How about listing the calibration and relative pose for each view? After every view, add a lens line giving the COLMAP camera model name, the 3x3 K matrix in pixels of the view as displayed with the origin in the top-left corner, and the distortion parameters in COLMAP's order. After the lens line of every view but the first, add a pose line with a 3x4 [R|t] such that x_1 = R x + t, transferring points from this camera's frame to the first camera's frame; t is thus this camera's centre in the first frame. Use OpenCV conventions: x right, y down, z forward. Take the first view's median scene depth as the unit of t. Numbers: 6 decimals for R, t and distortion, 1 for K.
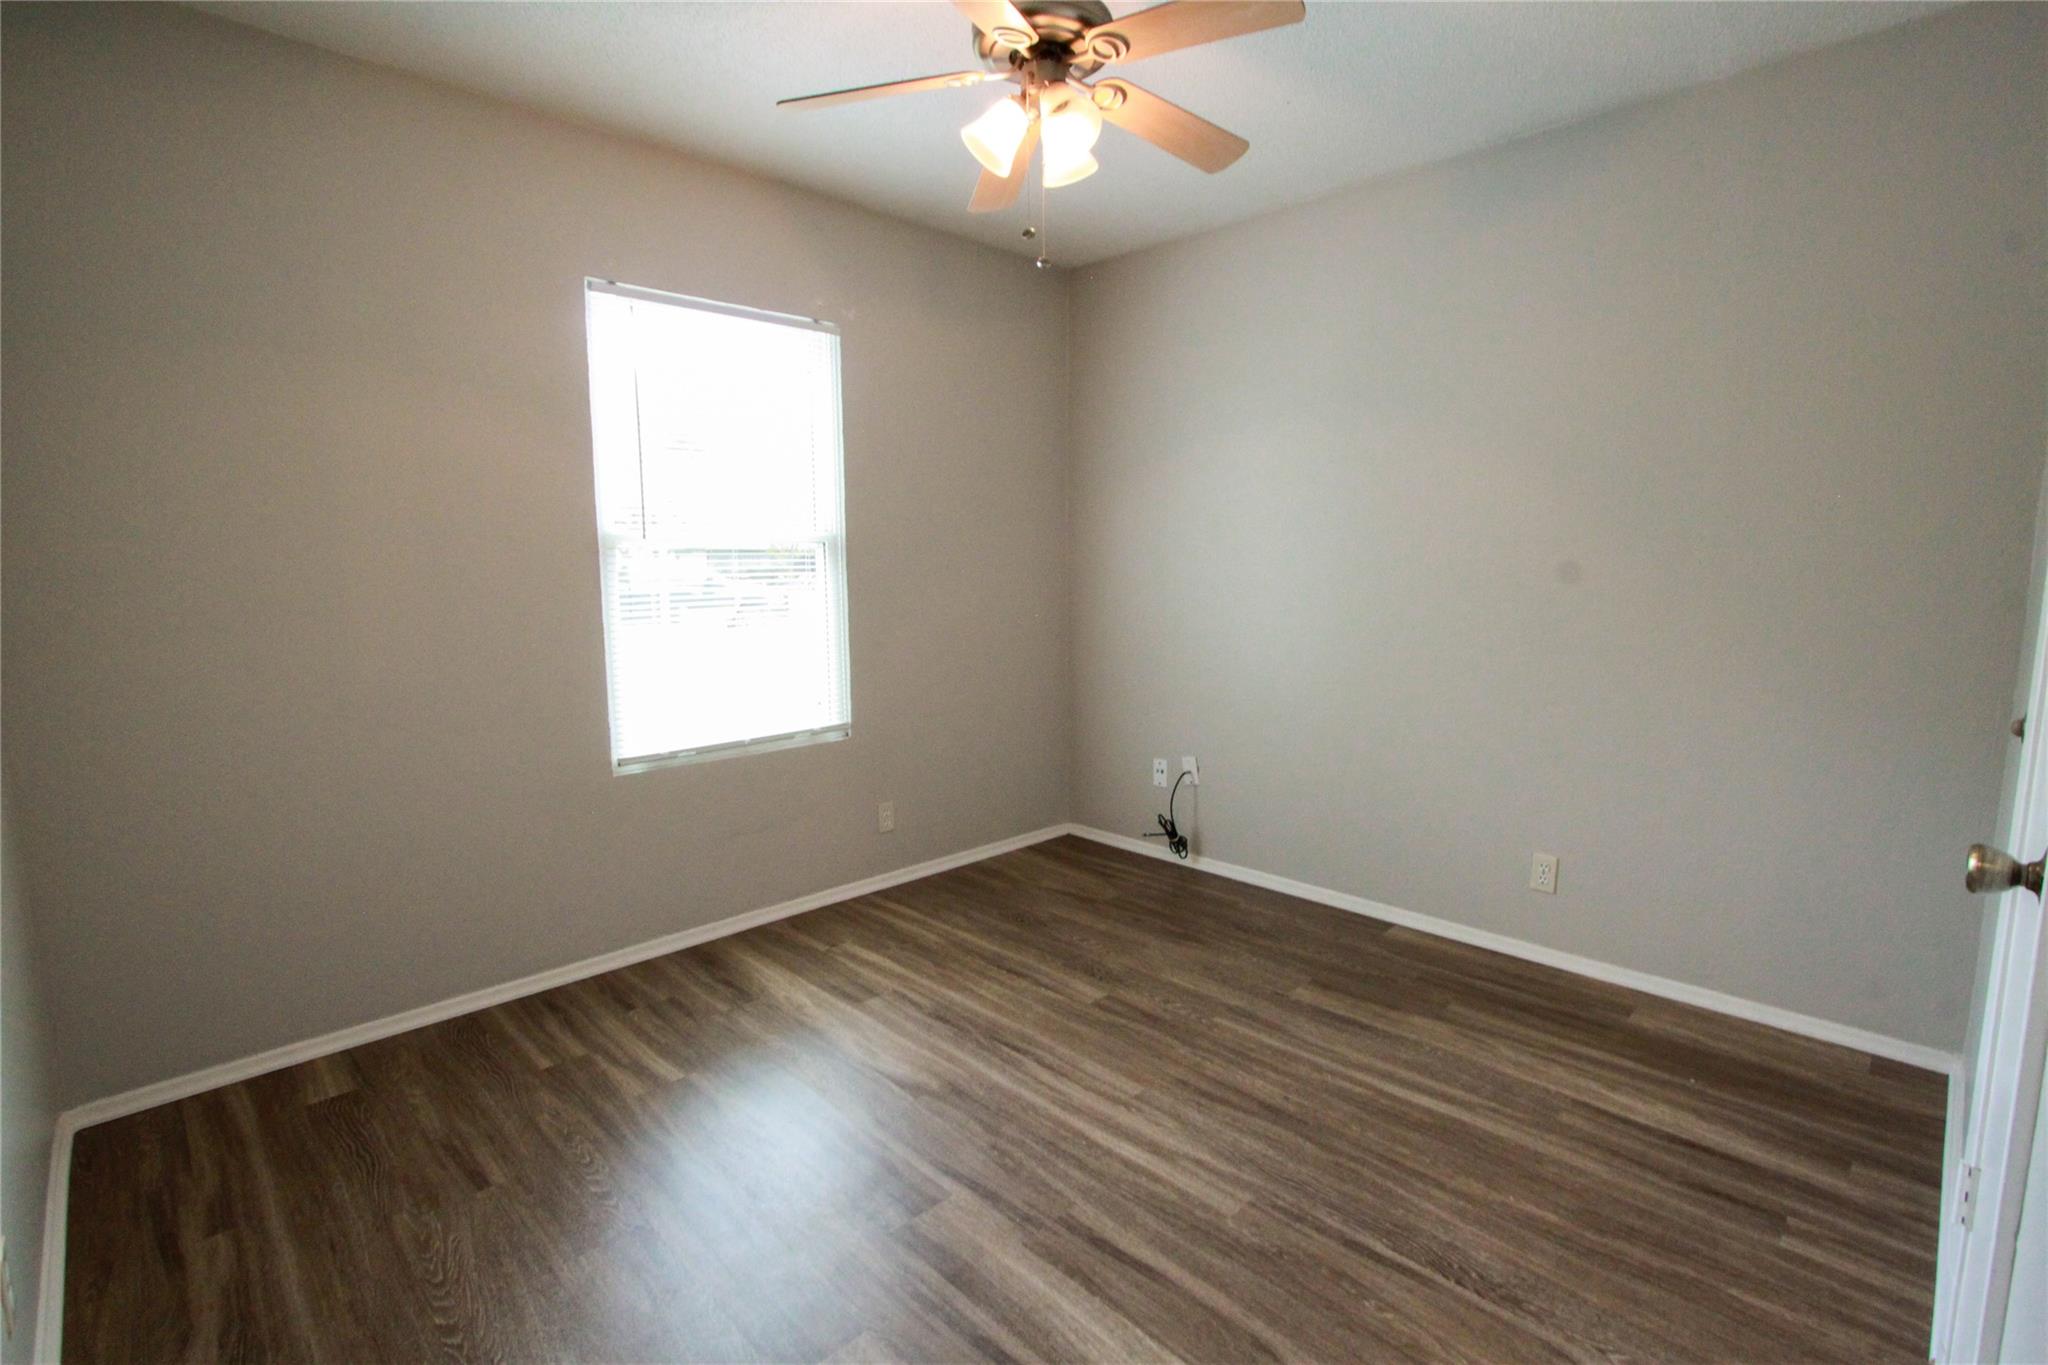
lens RADIAL K [[945.3, 0, 1024.5], [0, 945.3, 681.8], [0, 0, 1]] dist [-0.019305, 0.002995]
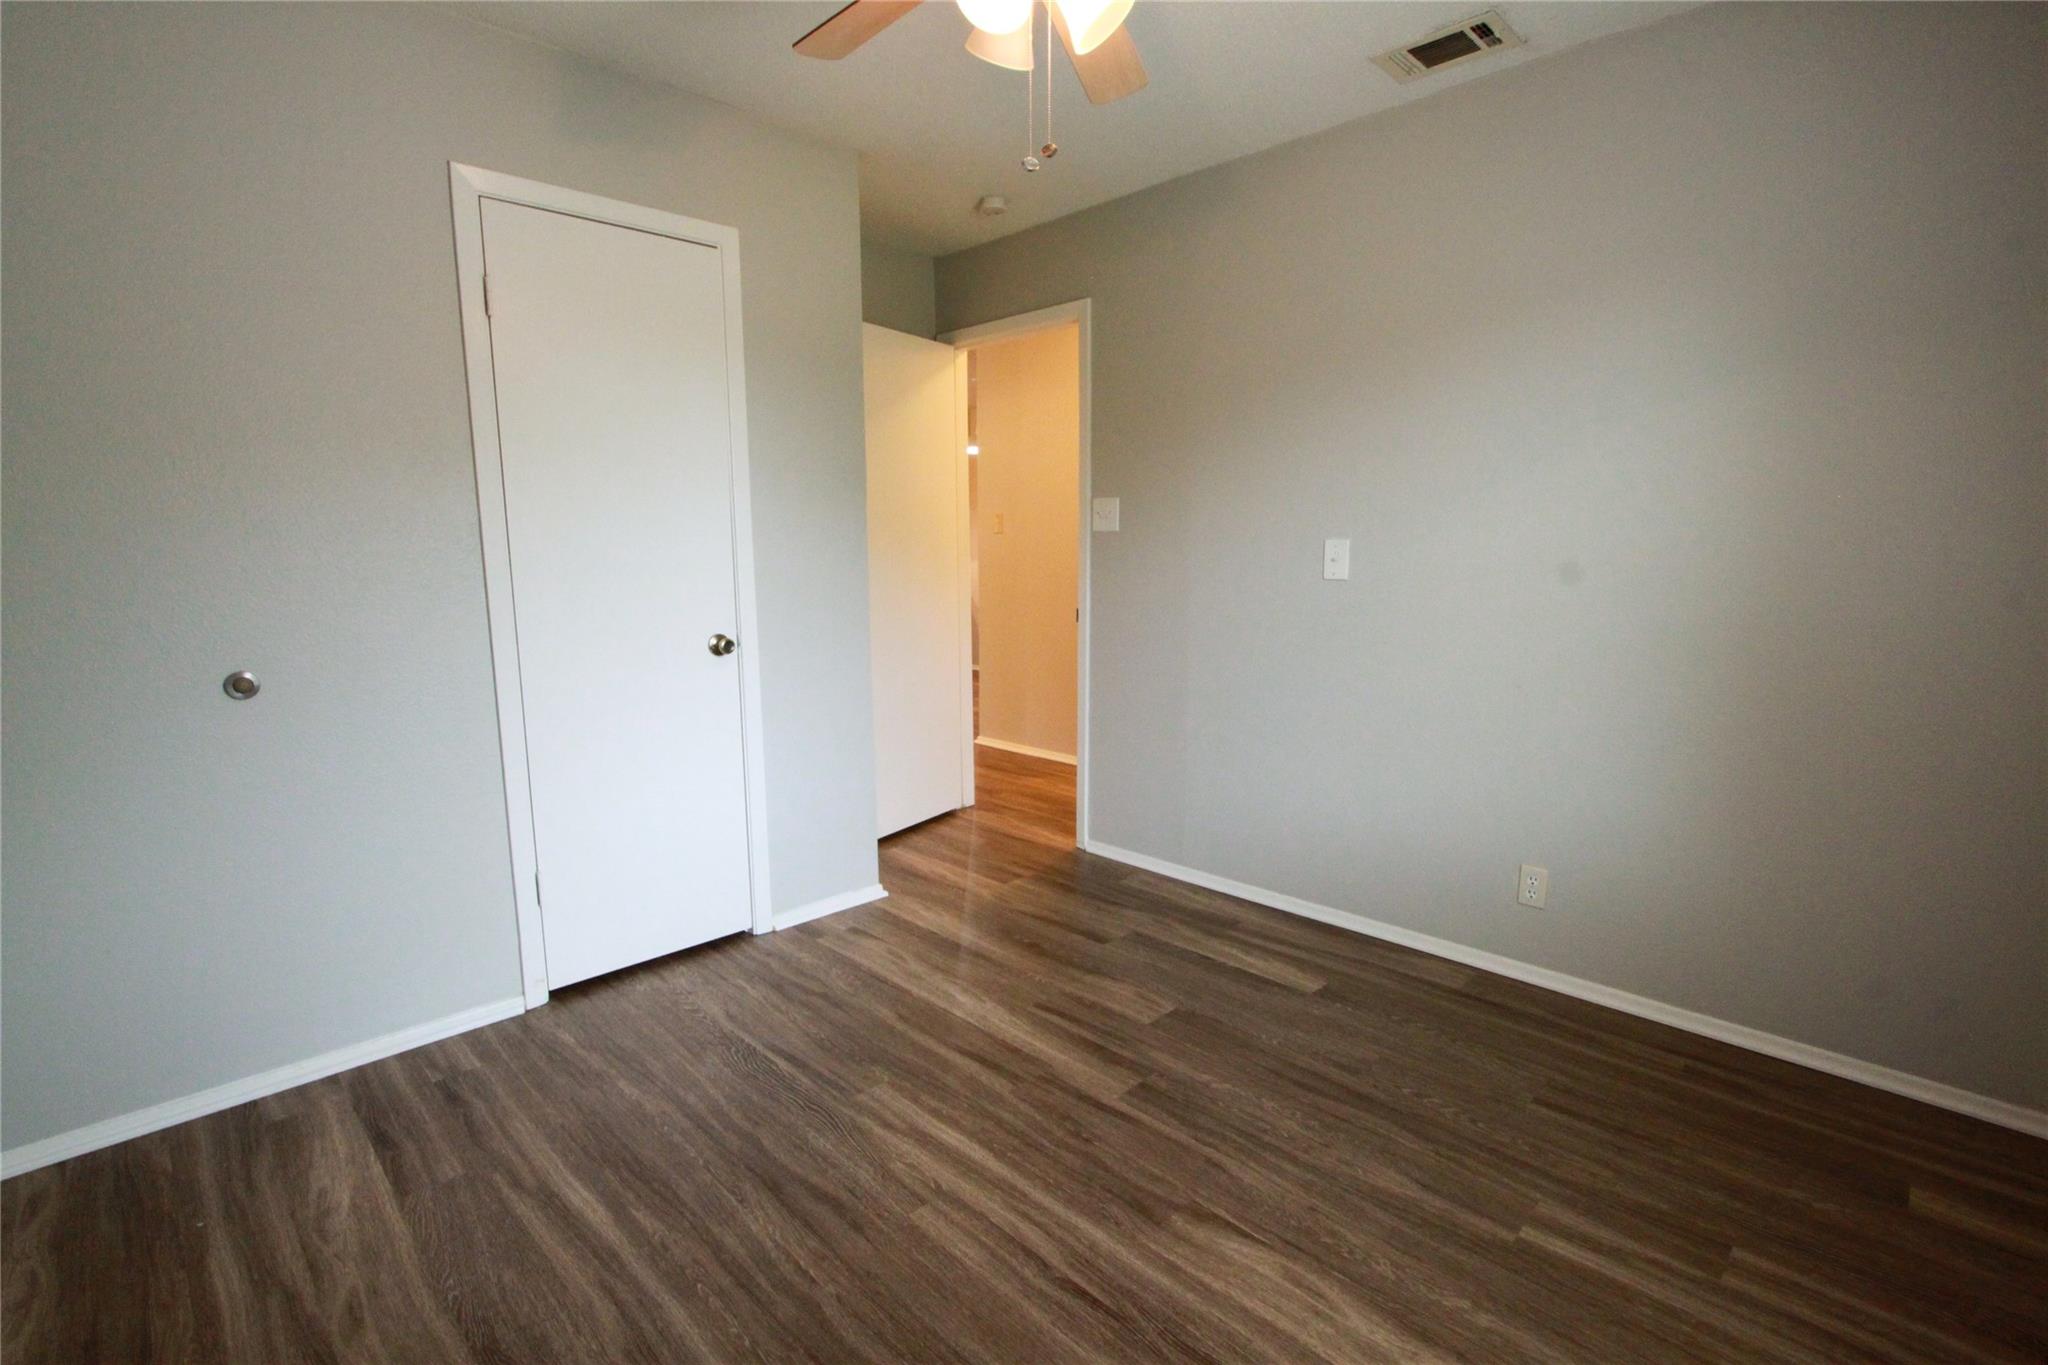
lens RADIAL K [[945.3, 0, 1026.6], [0, 945.3, 683.0], [0, 0, 1]] dist [-0.019305, 0.002995]
pose [[-0.999882, 0.011652, -0.010046, 0.034115], [0.008451, 0.961619, 0.274259, -0.227828], [0.012856, 0.274141, -0.961603, 1.756808]]
